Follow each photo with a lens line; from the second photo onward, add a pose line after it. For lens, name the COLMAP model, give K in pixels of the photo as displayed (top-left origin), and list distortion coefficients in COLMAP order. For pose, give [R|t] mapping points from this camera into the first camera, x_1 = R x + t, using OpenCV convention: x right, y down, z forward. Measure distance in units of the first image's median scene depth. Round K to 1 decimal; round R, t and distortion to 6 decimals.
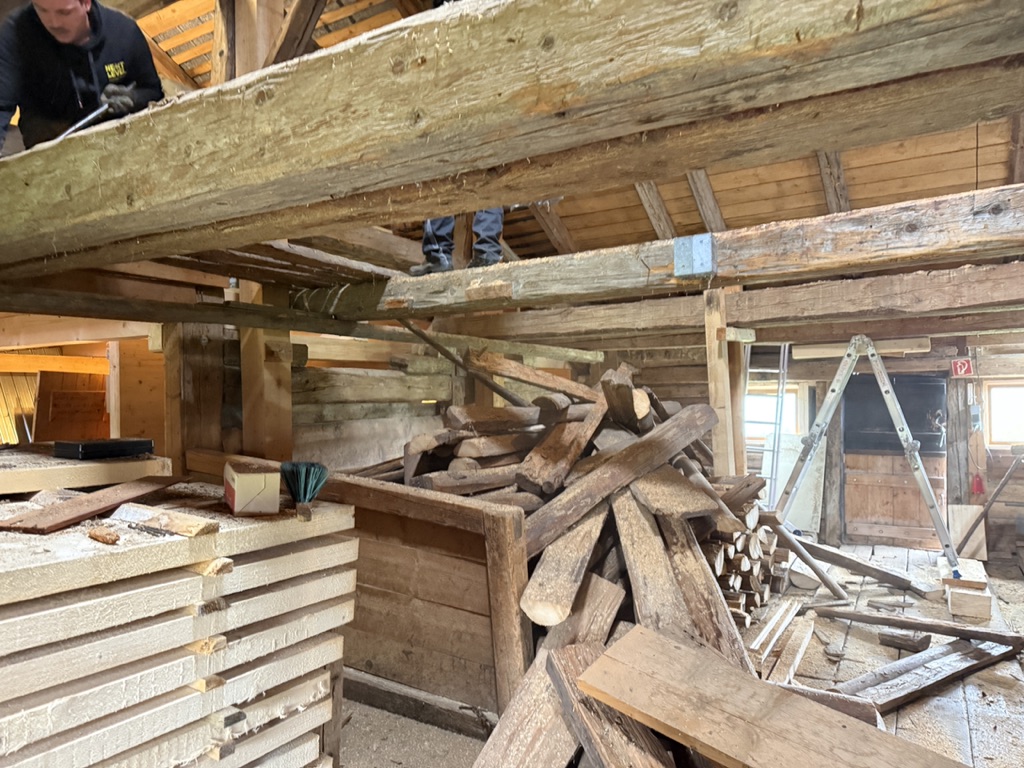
lens RADIAL K [[721.5, 0, 511.8], [0, 721.5, 390.3], [0, 0, 1]] dist [0.100654, -0.103800]
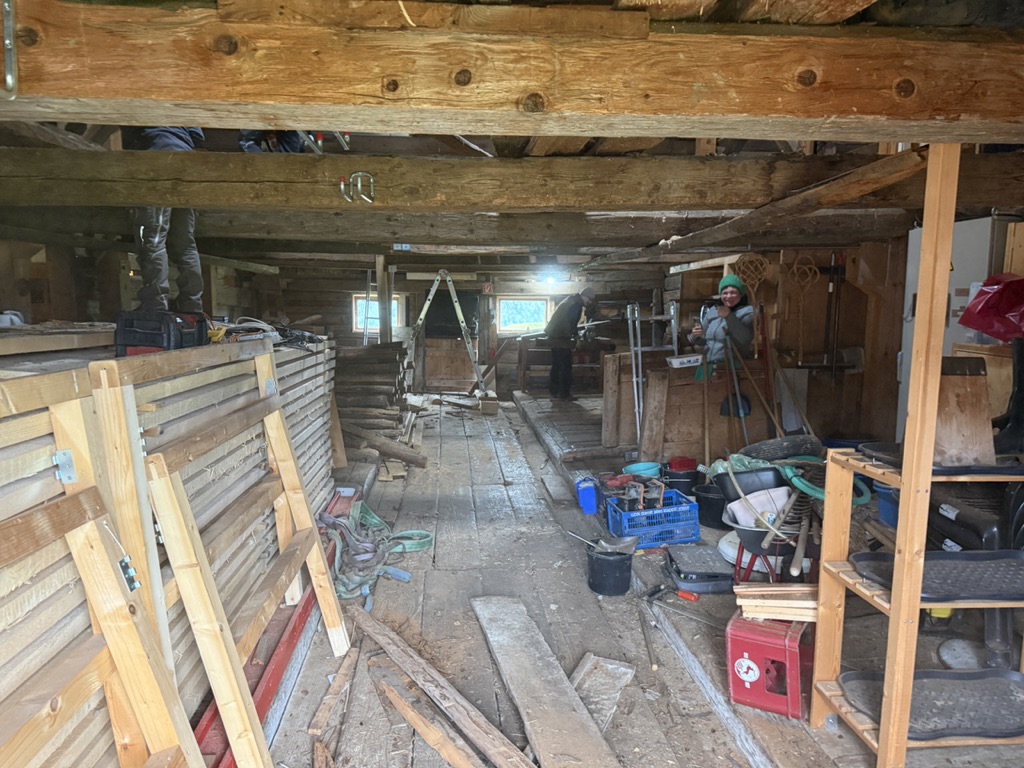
lens RADIAL K [[721.5, 0, 511.8], [0, 721.5, 390.3], [0, 0, 1]] dist [0.100654, -0.103800]
pose [[0.824062, -0.048867, 0.564387, -0.344015], [-0.026906, 0.991772, 0.125157, -0.006148], [-0.565860, -0.118322, 0.815967, -0.495331]]
